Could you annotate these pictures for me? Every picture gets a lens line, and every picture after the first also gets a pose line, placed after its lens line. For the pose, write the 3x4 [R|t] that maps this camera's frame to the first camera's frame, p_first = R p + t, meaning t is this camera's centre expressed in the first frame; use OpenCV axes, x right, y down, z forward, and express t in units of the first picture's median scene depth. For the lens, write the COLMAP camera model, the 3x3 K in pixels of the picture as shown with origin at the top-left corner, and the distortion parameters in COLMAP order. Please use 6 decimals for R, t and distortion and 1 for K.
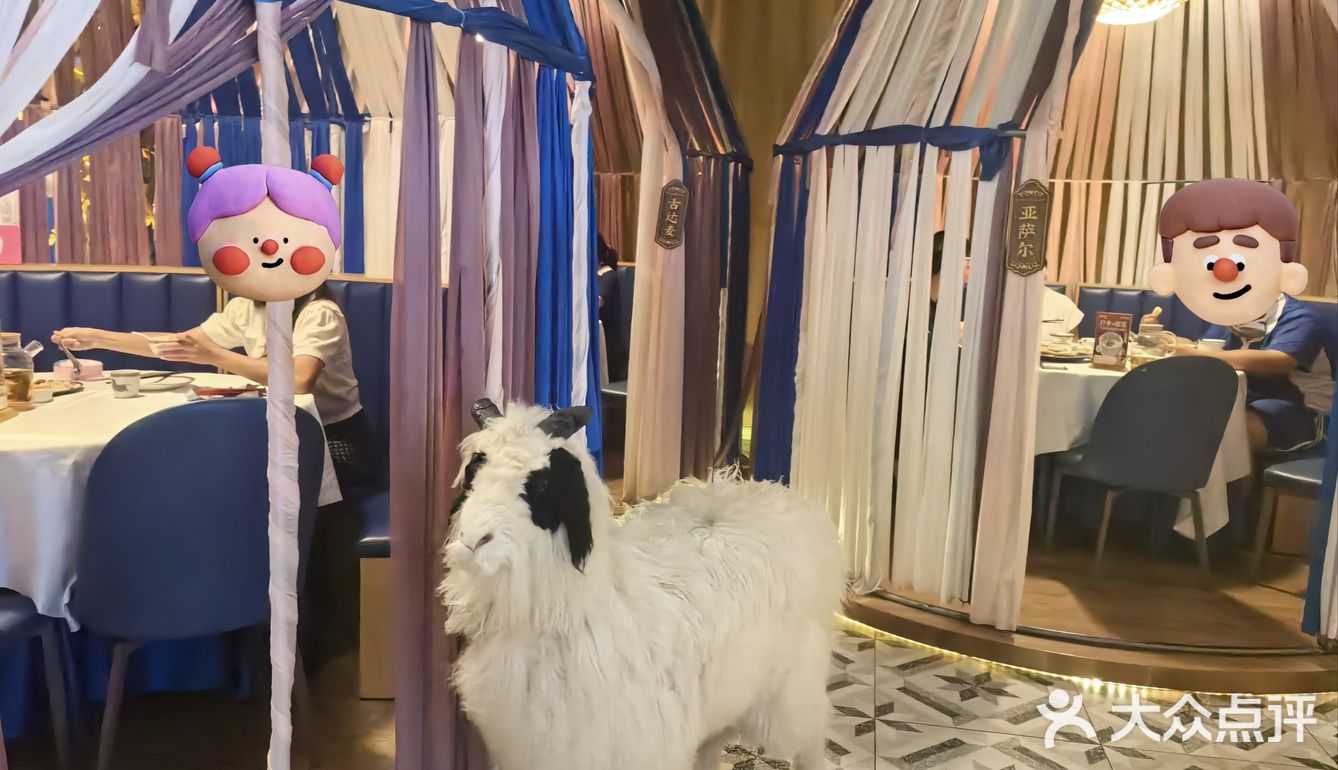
lens RADIAL K [[1059.1, 0, 668.5], [0, 1059.1, 403.7], [0, 0, 1]] dist [0.114526, -0.174954]
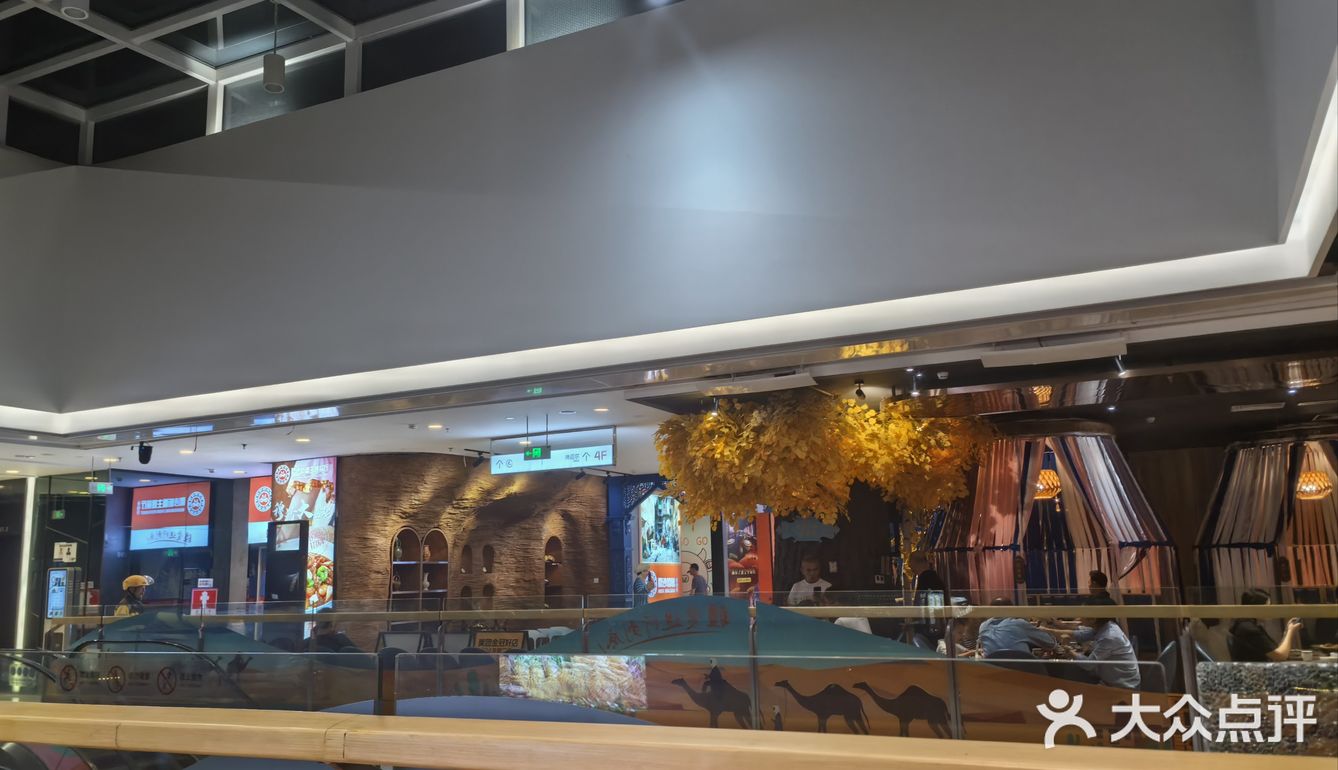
lens RADIAL K [[1059.1, 0, 668.5], [0, 1059.1, 403.7], [0, 0, 1]] dist [0.114526, -0.174954]
pose [[0.968239, -0.096995, -0.230445, -0.724347], [0.018124, 0.946488, -0.322229, 0.408913], [0.249368, 0.307818, 0.918185, -2.797831]]
